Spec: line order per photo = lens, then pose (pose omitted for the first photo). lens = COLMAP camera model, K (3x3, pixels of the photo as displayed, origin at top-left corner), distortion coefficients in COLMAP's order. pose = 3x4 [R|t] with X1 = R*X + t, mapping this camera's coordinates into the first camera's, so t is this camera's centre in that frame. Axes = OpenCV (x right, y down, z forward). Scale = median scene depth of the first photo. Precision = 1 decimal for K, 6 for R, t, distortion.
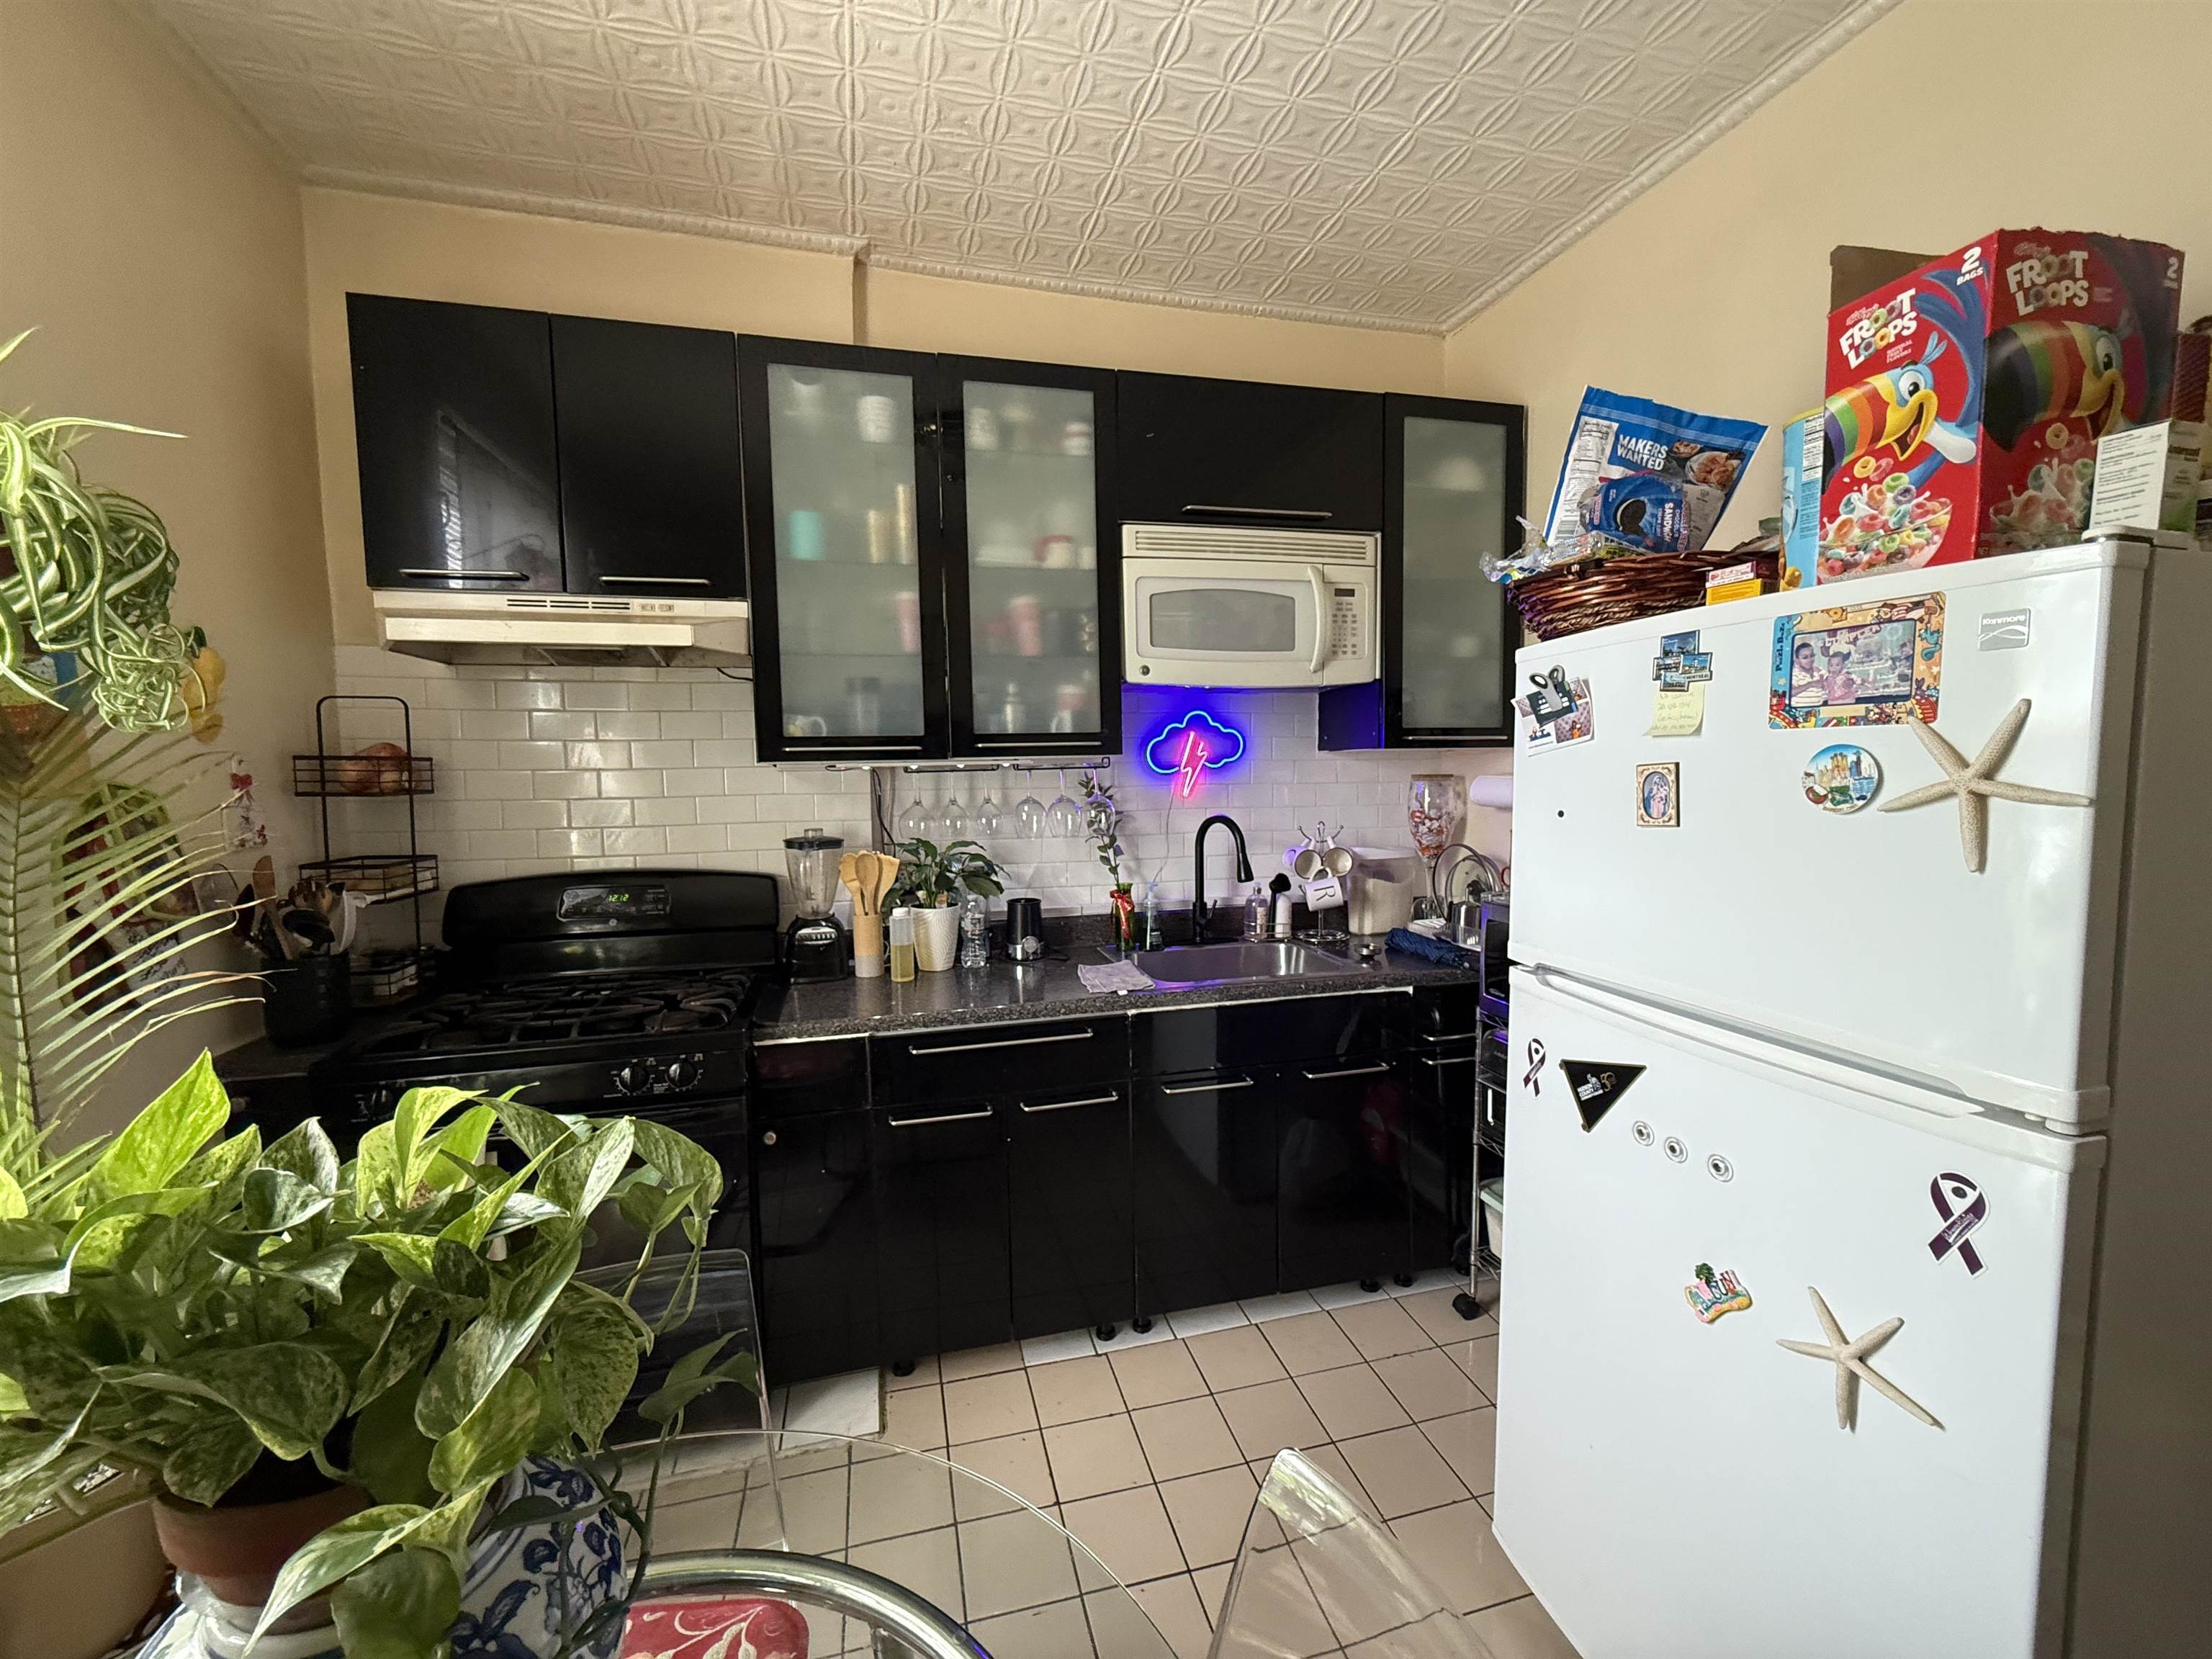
lens RADIAL K [[882.9, 0, 1107.6], [0, 882.9, 824.6], [0, 0, 1]] dist [0.001415, 0.000245]
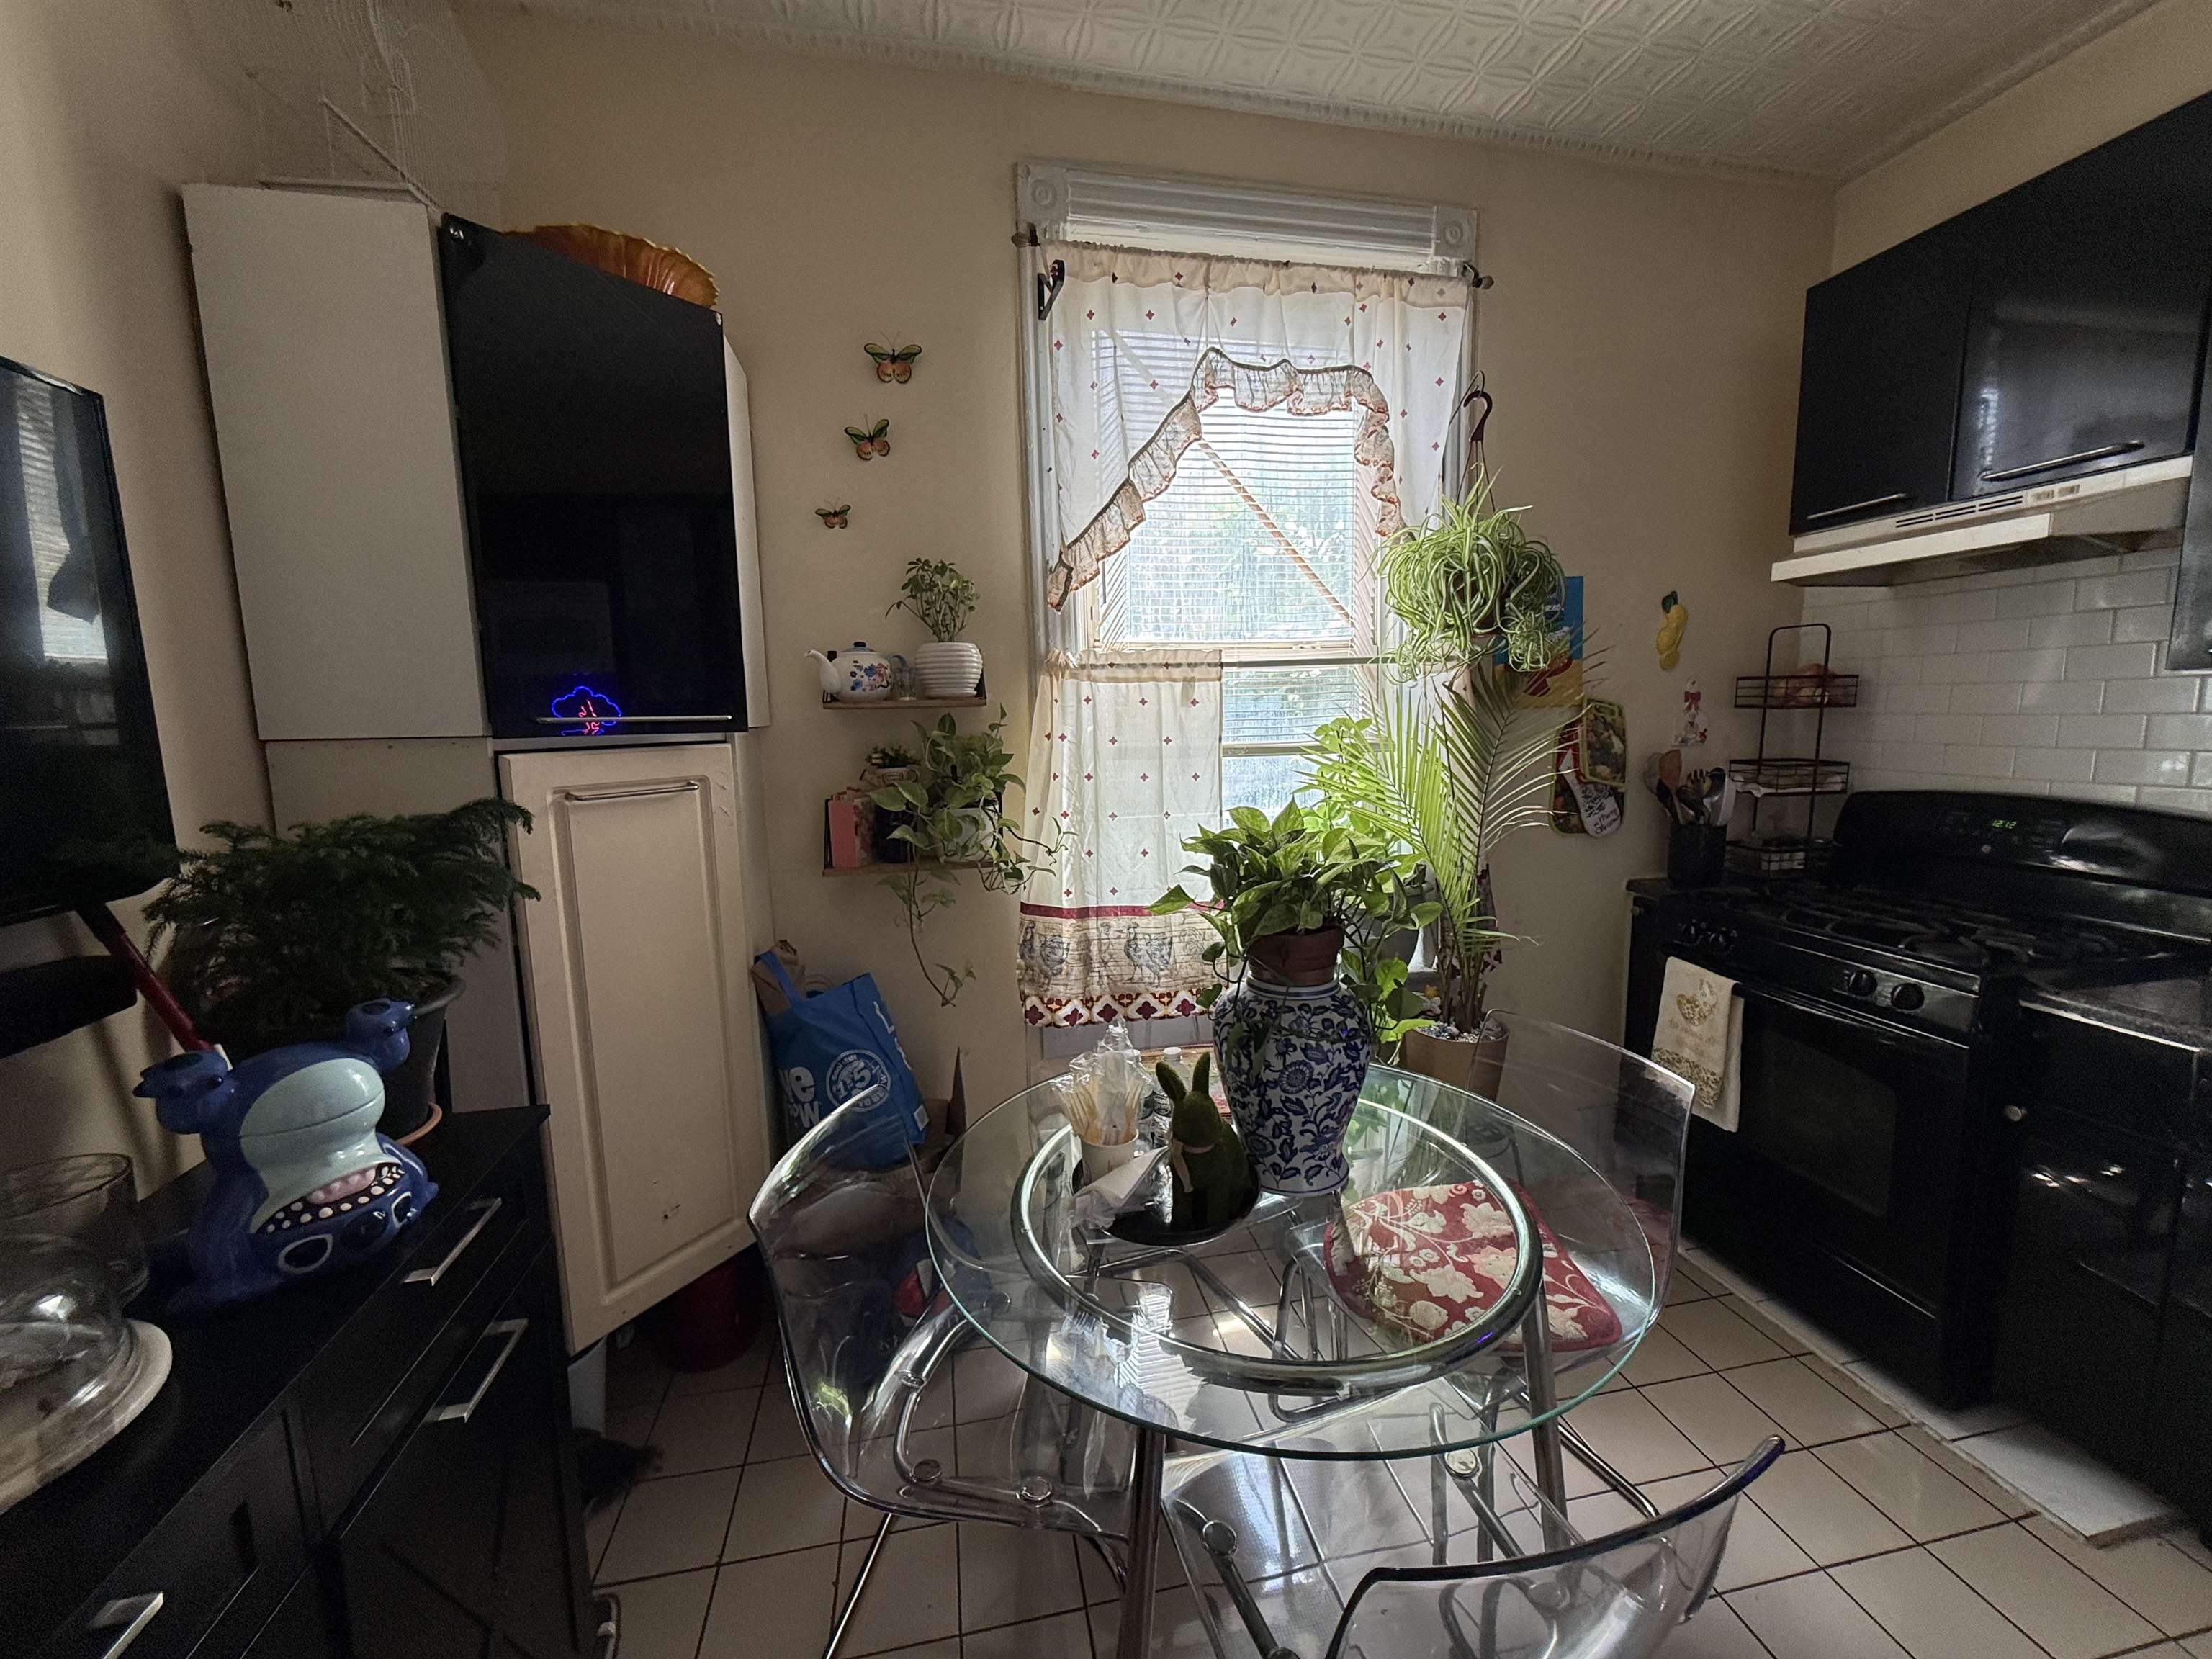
lens RADIAL K [[882.9, 0, 1118.3], [0, 882.9, 826.2], [0, 0, 1]] dist [0.001415, 0.000245]
pose [[-0.057479, 0.143410, -0.987993, 0.448502], [-0.046080, 0.988193, 0.146119, -0.007184], [0.997283, 0.053925, -0.050192, 0.143494]]
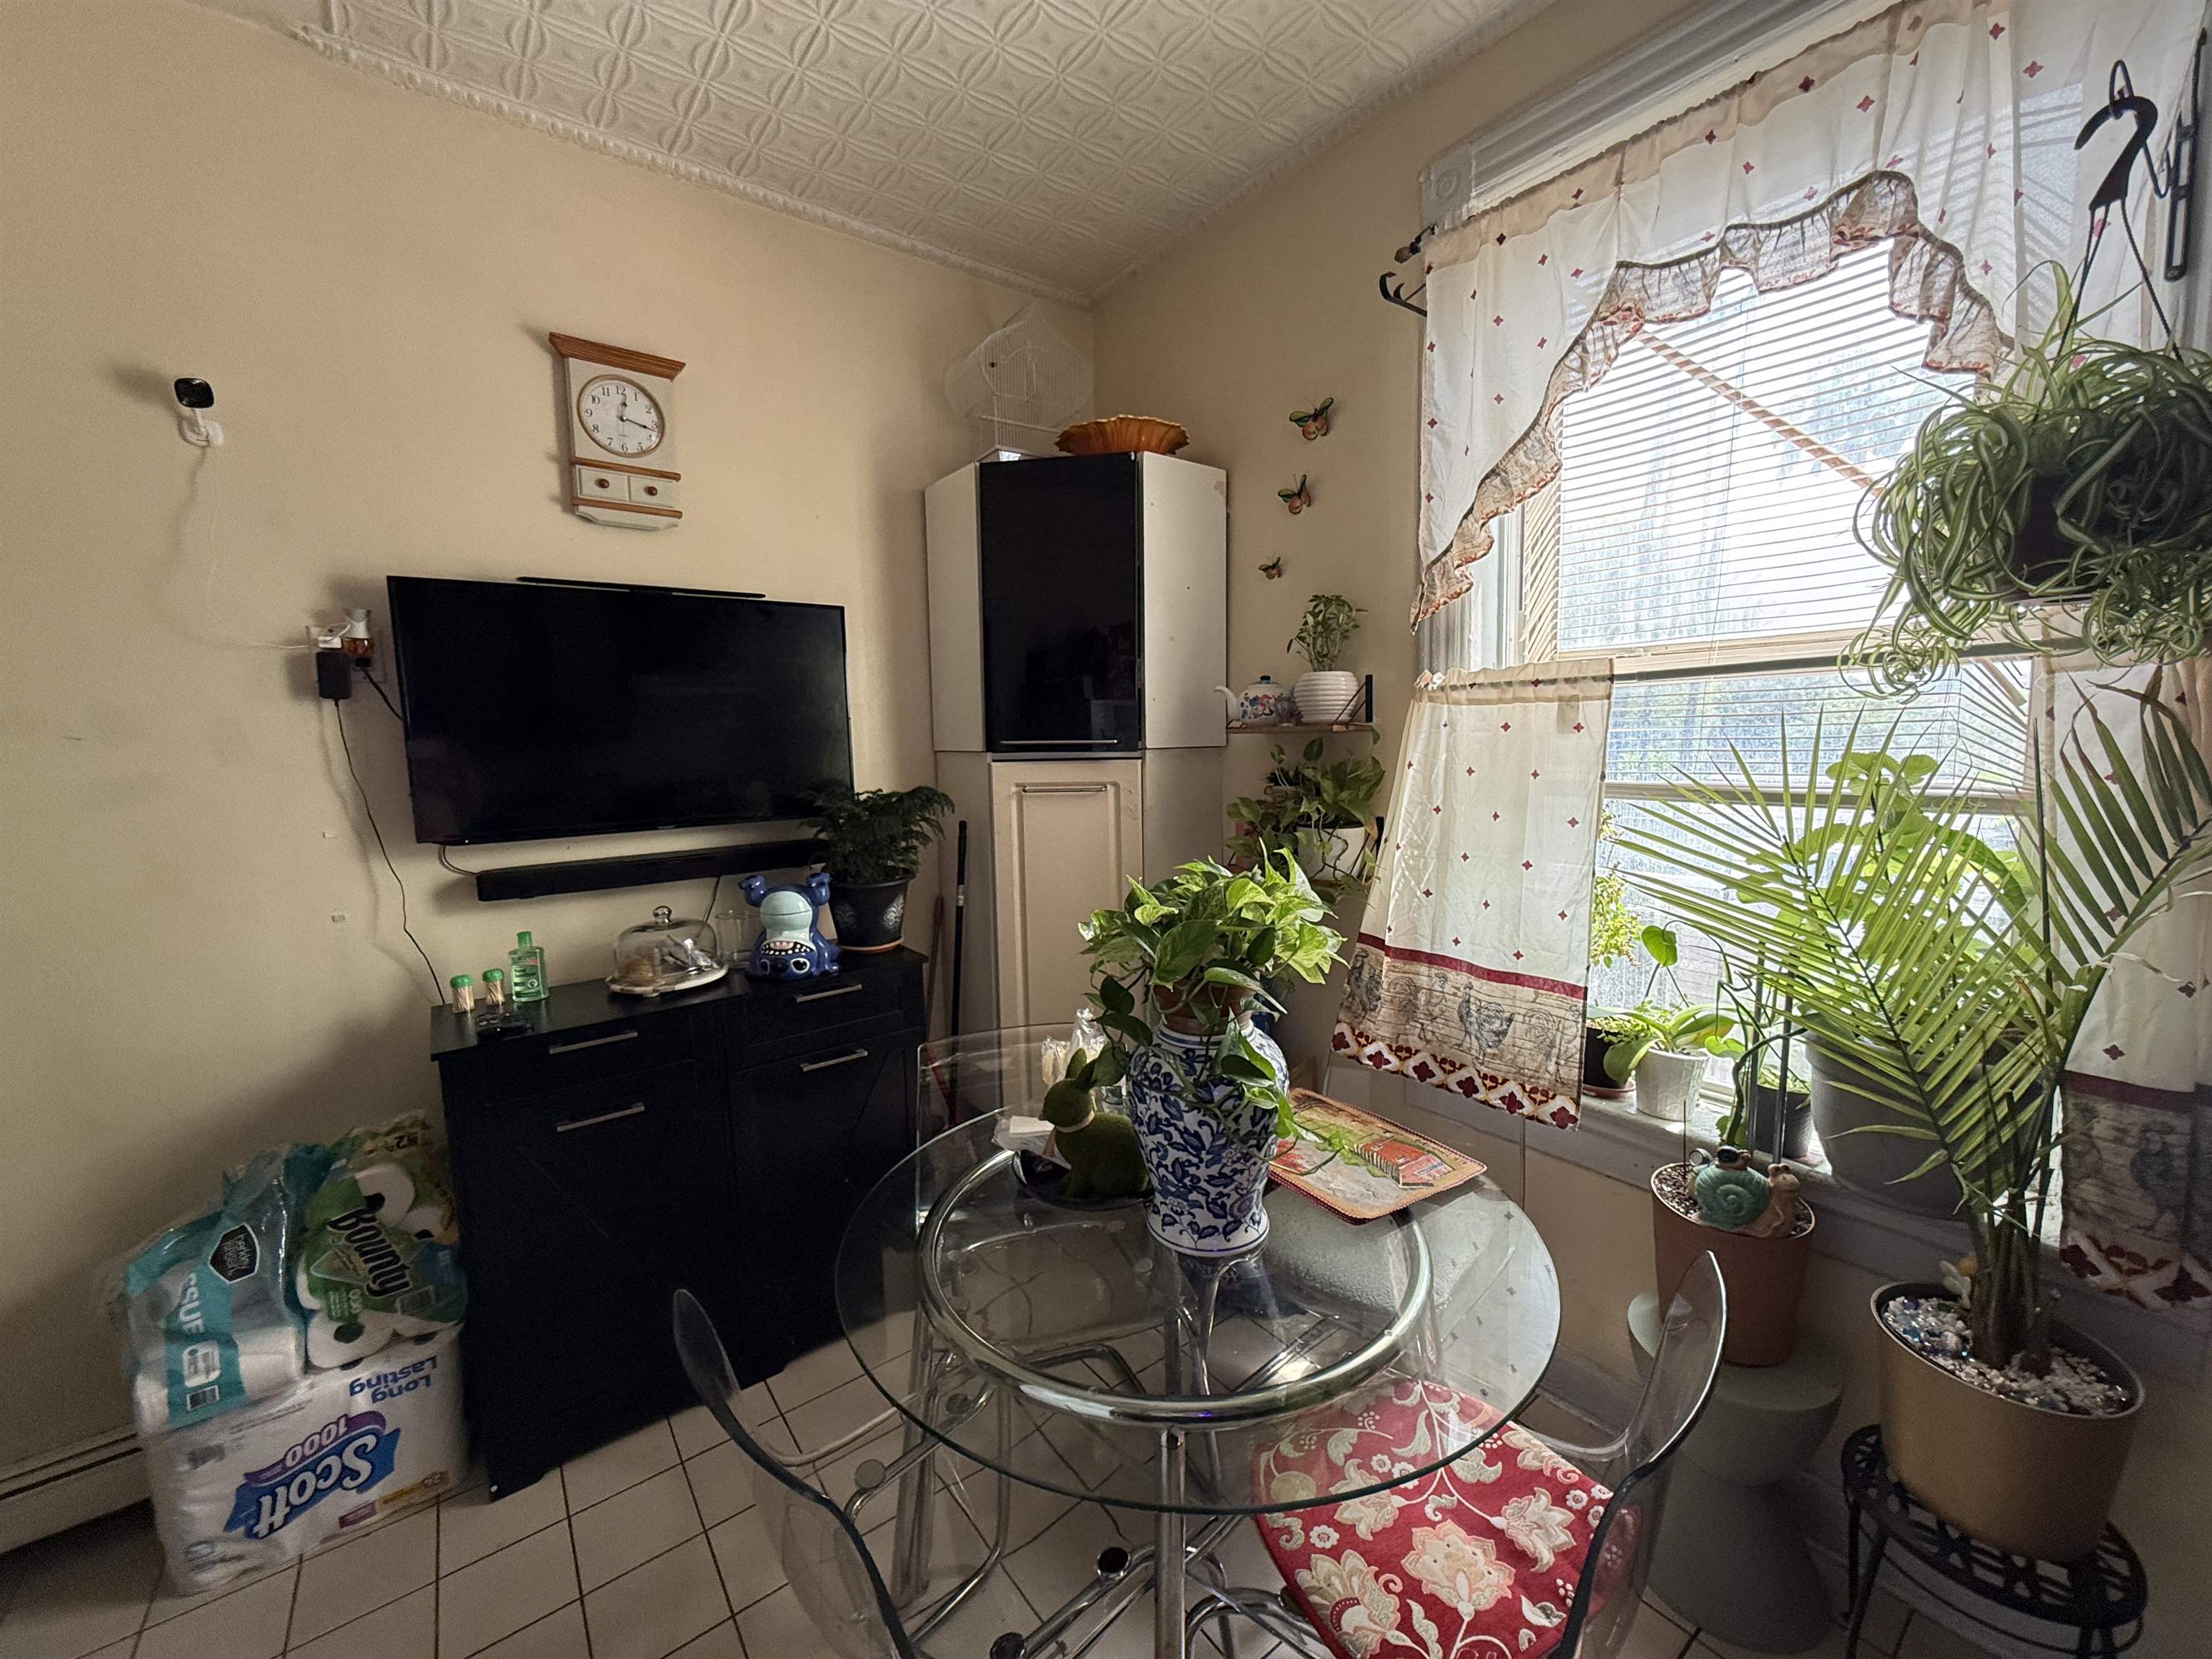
lens RADIAL K [[882.9, 0, 1121.8], [0, 882.9, 826.9], [0, 0, 1]] dist [0.001415, 0.000245]
pose [[-0.921978, 0.066911, -0.381418, 0.111222], [0.002016, 0.985775, 0.168057, -0.049181], [0.387237, 0.154176, -0.908998, 0.739682]]
